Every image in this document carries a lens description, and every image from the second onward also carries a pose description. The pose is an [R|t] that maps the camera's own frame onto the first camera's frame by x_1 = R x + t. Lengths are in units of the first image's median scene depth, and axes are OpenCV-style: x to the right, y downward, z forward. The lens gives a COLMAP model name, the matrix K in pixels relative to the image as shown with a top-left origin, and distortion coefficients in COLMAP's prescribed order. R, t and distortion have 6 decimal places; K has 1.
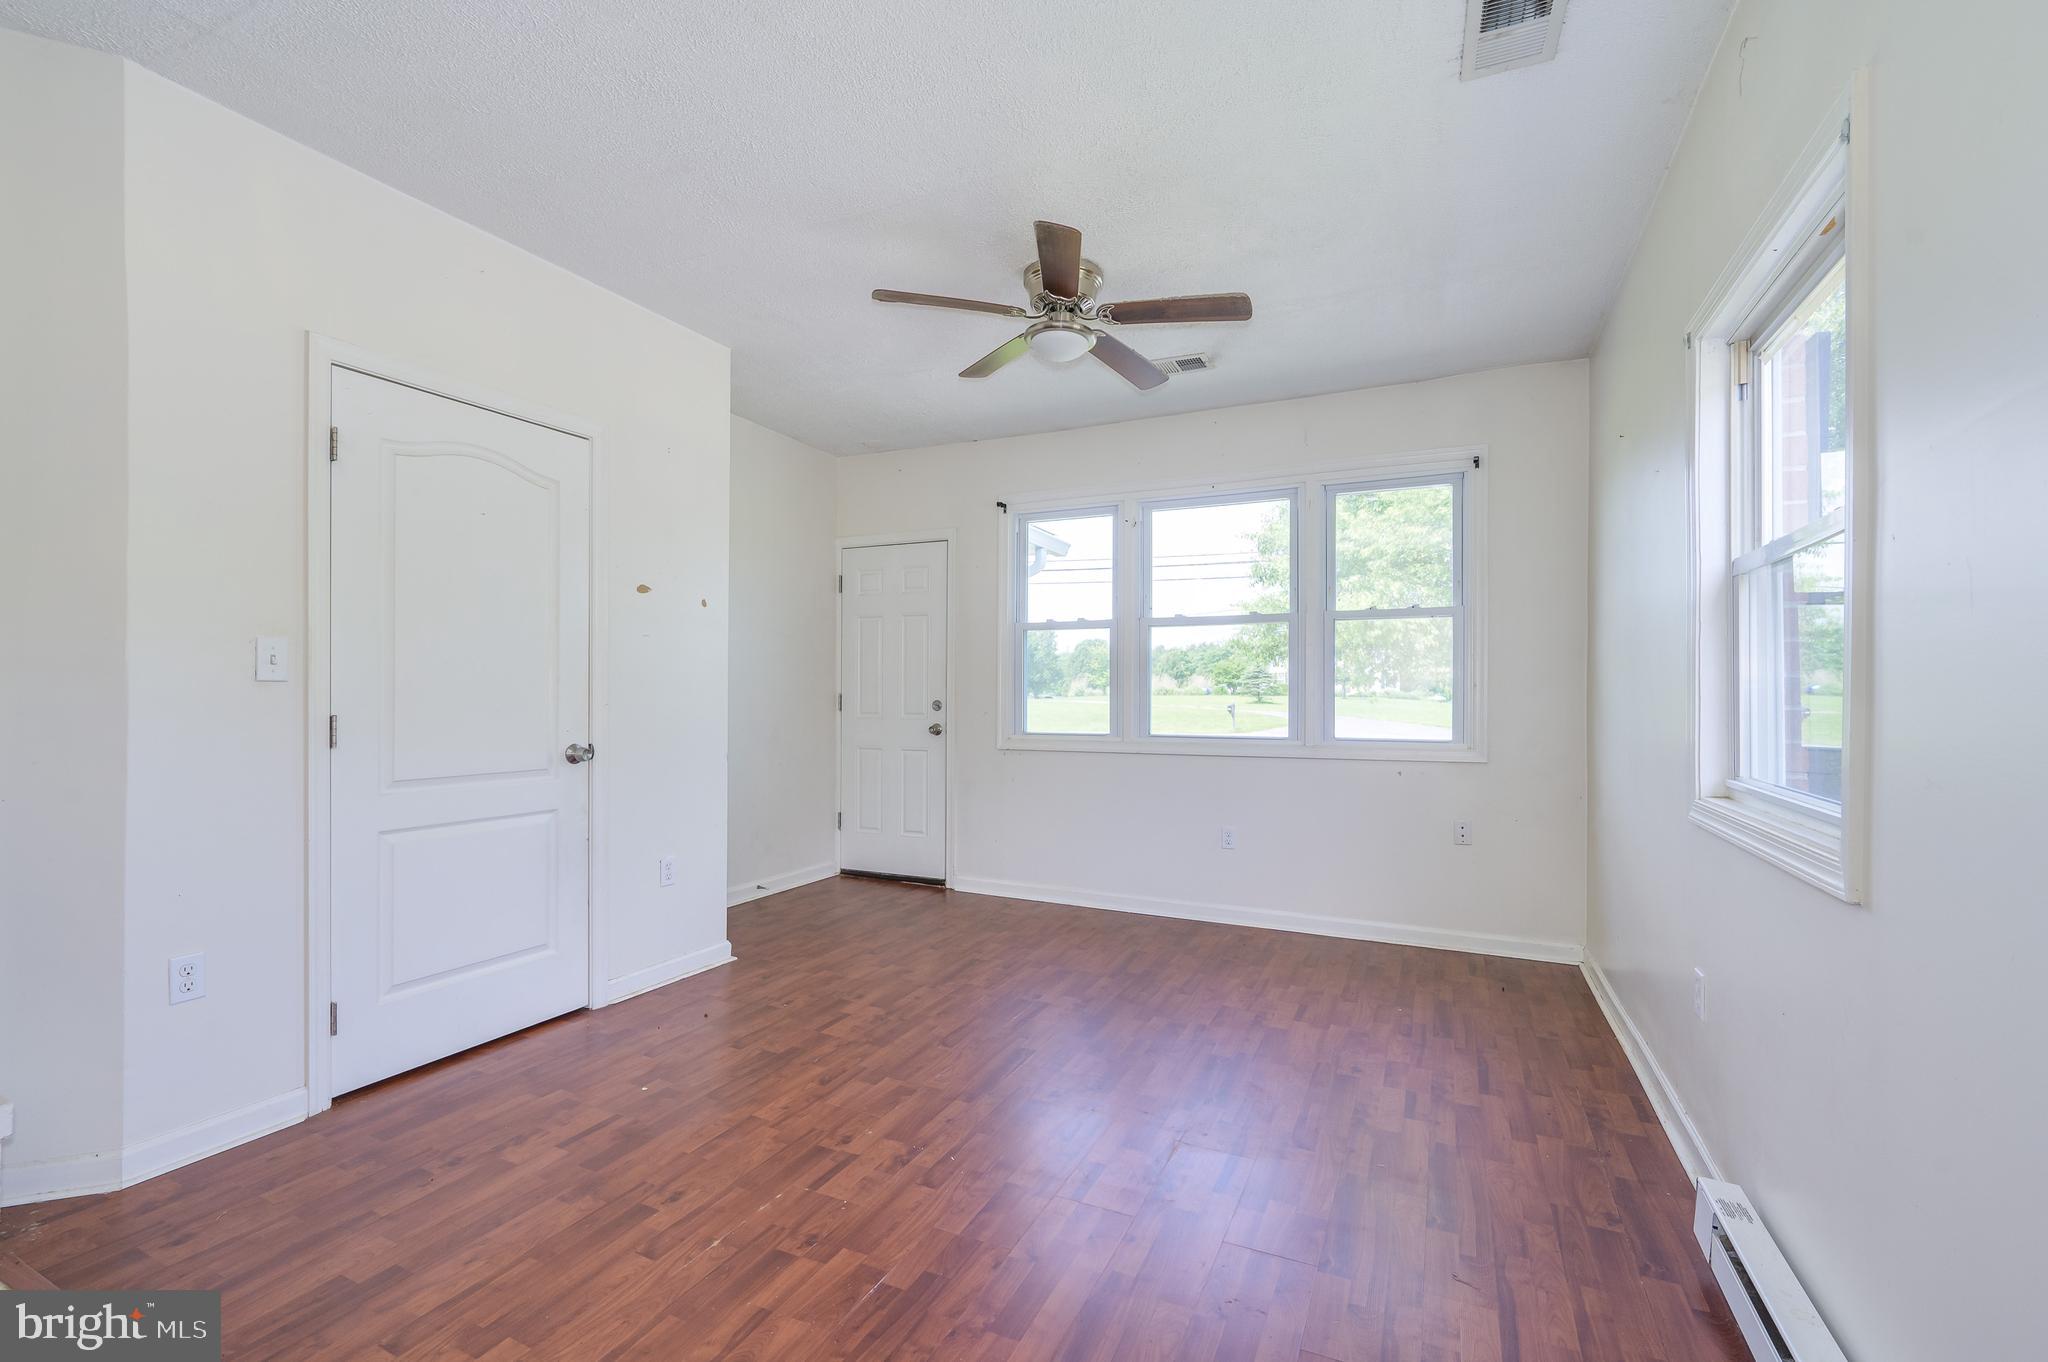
lens RADIAL K [[884.9, 0, 1029.7], [0, 884.9, 692.5], [0, 0, 1]] dist [-0.001404, 0.000568]
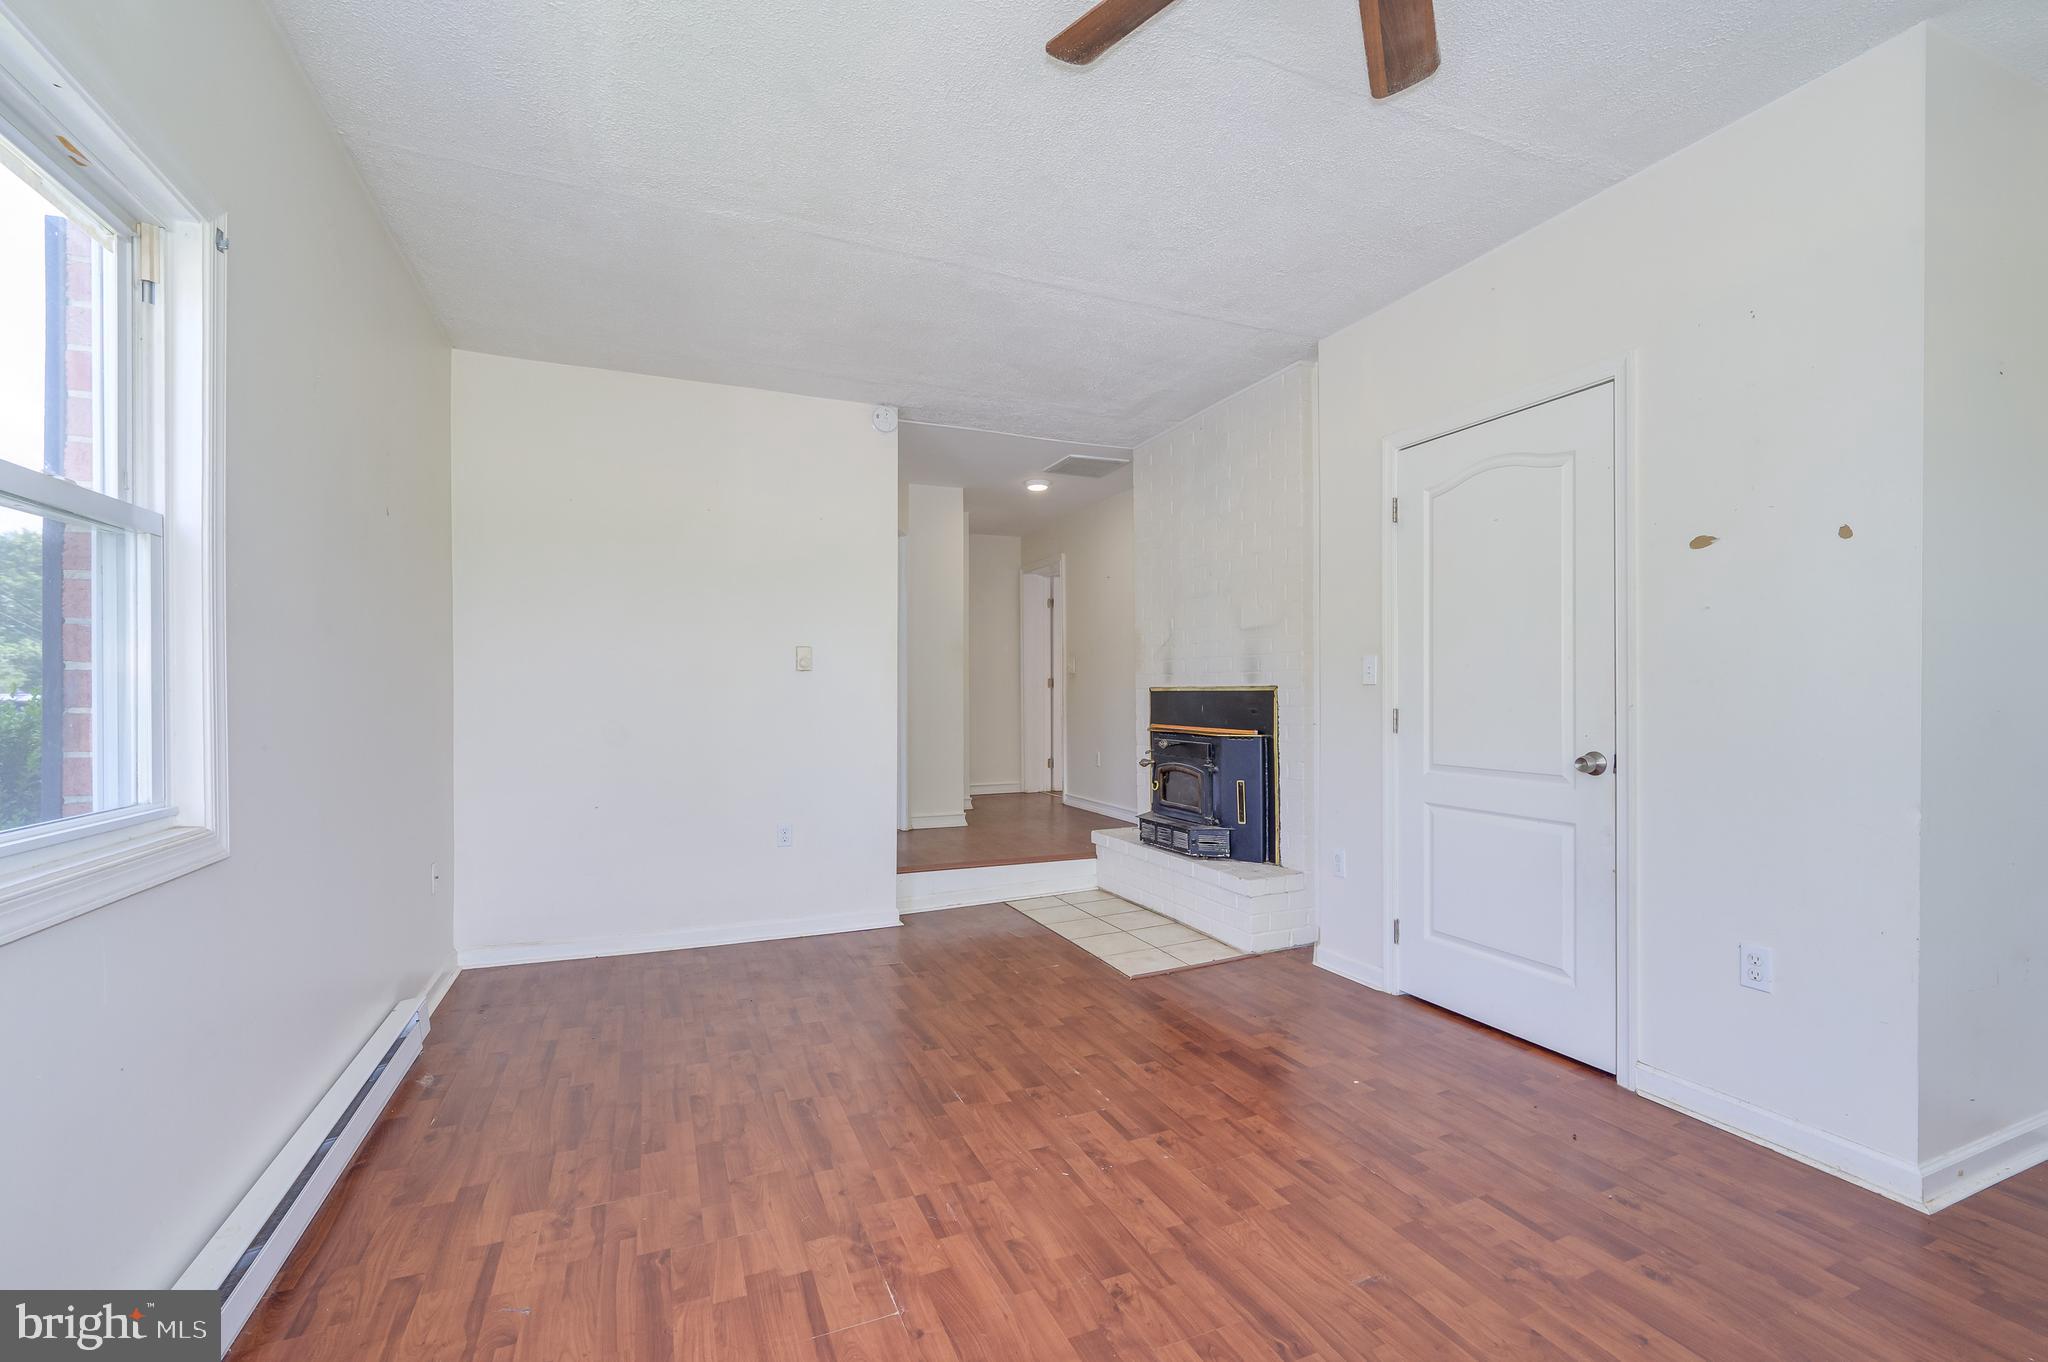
lens RADIAL K [[884.9, 0, 1029.7], [0, 884.9, 692.5], [0, 0, 1]] dist [-0.001404, 0.000568]
pose [[-0.662816, -0.000404, -0.748782, 0.460800], [0.002466, 0.999993, -0.002722, 0.002660], [0.748778, -0.003651, -0.662811, 1.123226]]
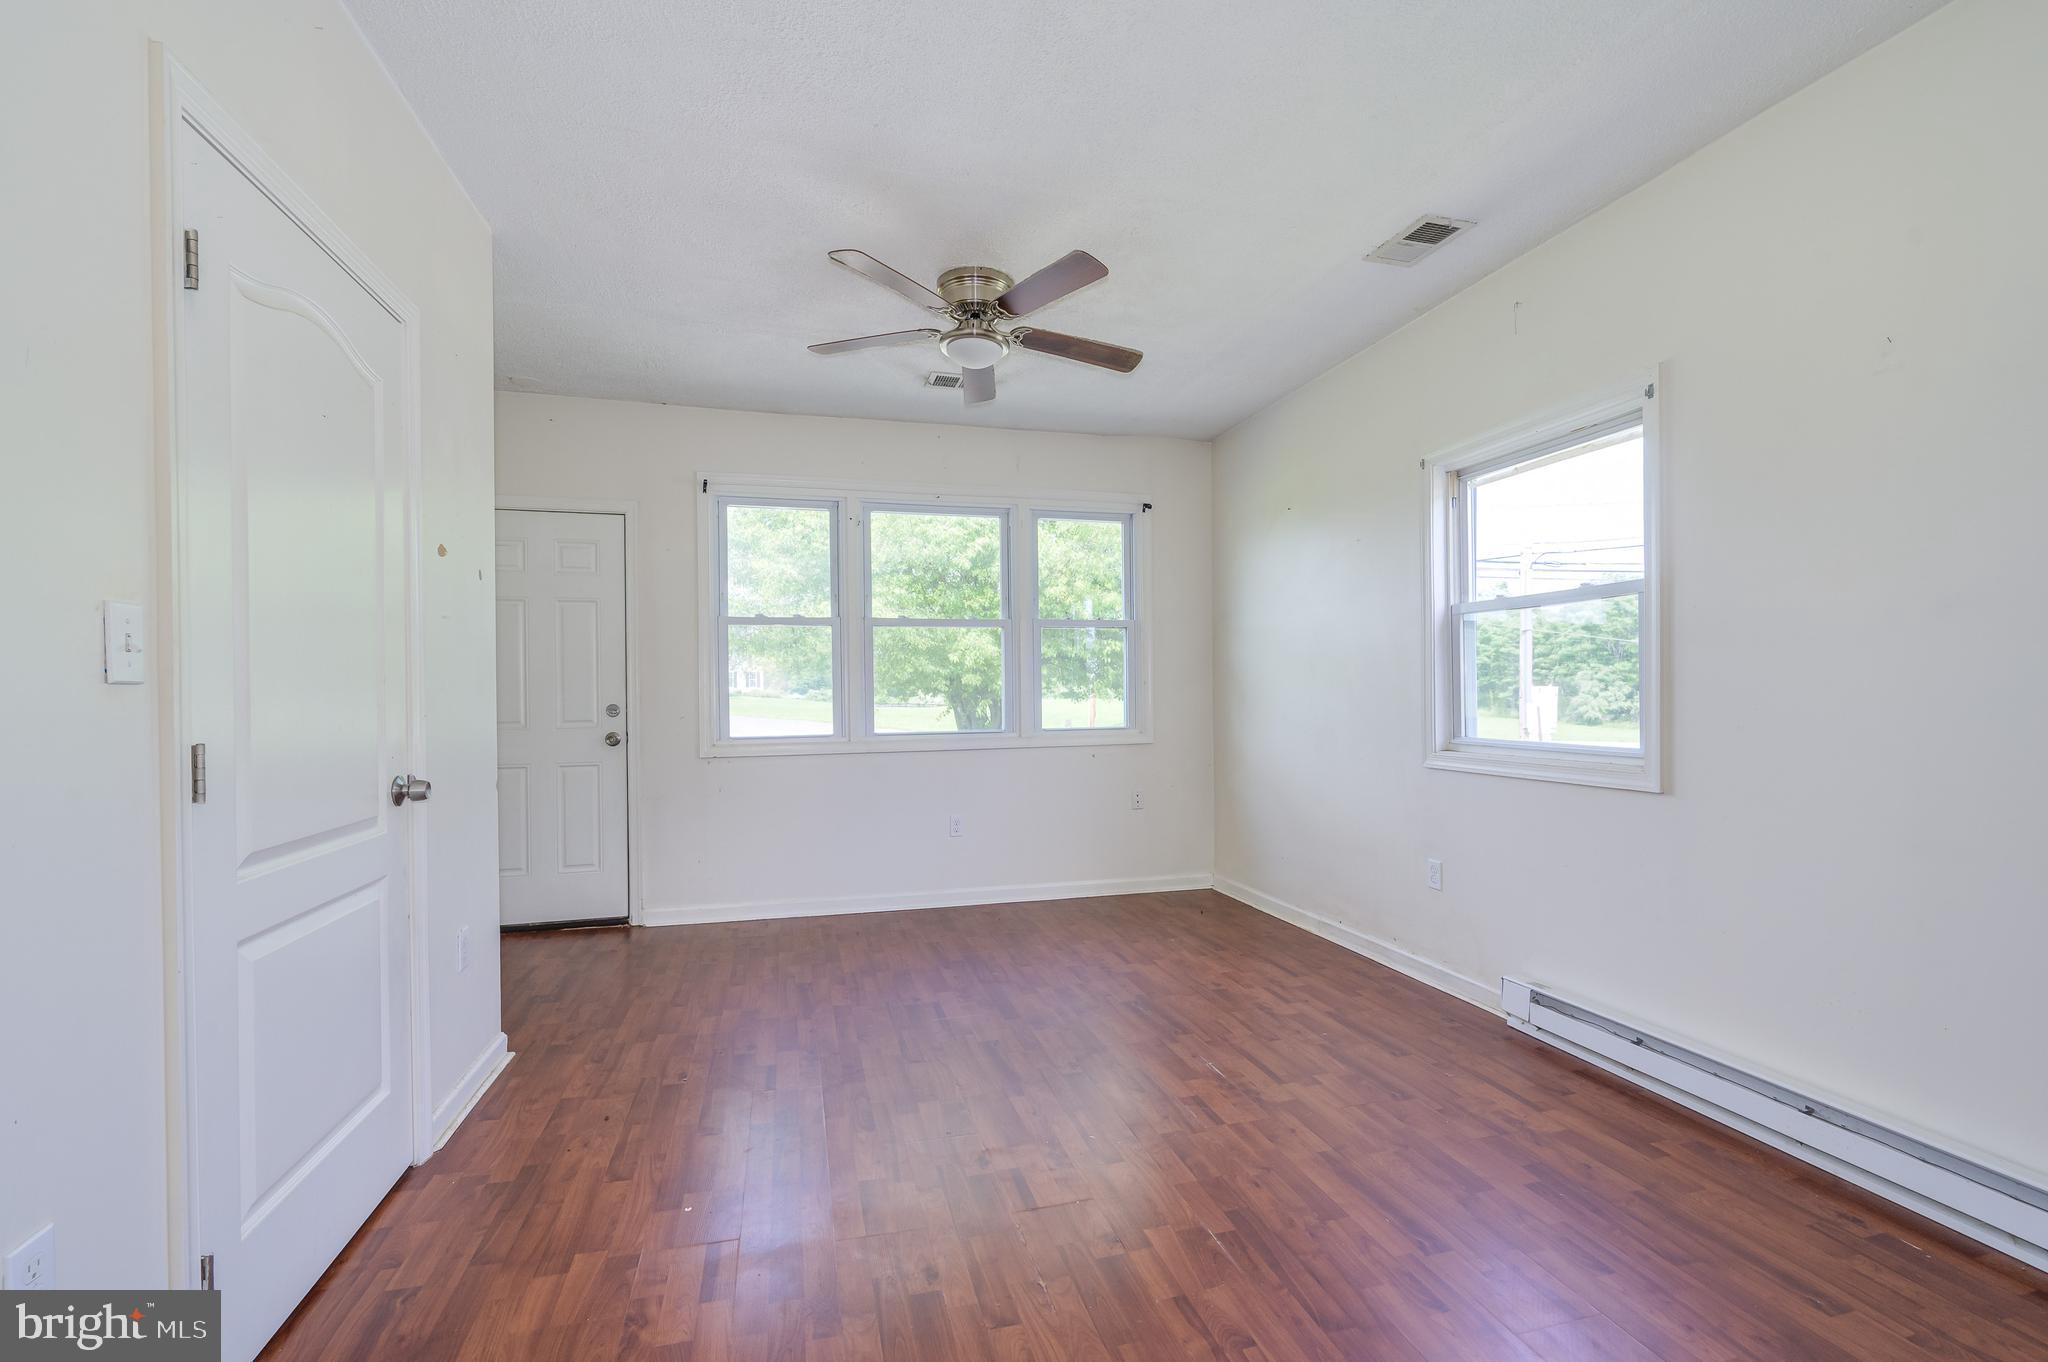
lens RADIAL K [[884.9, 0, 1029.7], [0, 884.9, 692.5], [0, 0, 1]] dist [-0.001404, 0.000568]
pose [[0.760712, -0.011965, 0.648979, -0.568091], [0.012032, 0.999918, 0.004332, -0.002297], [-0.648978, 0.004513, 0.760794, 0.174717]]
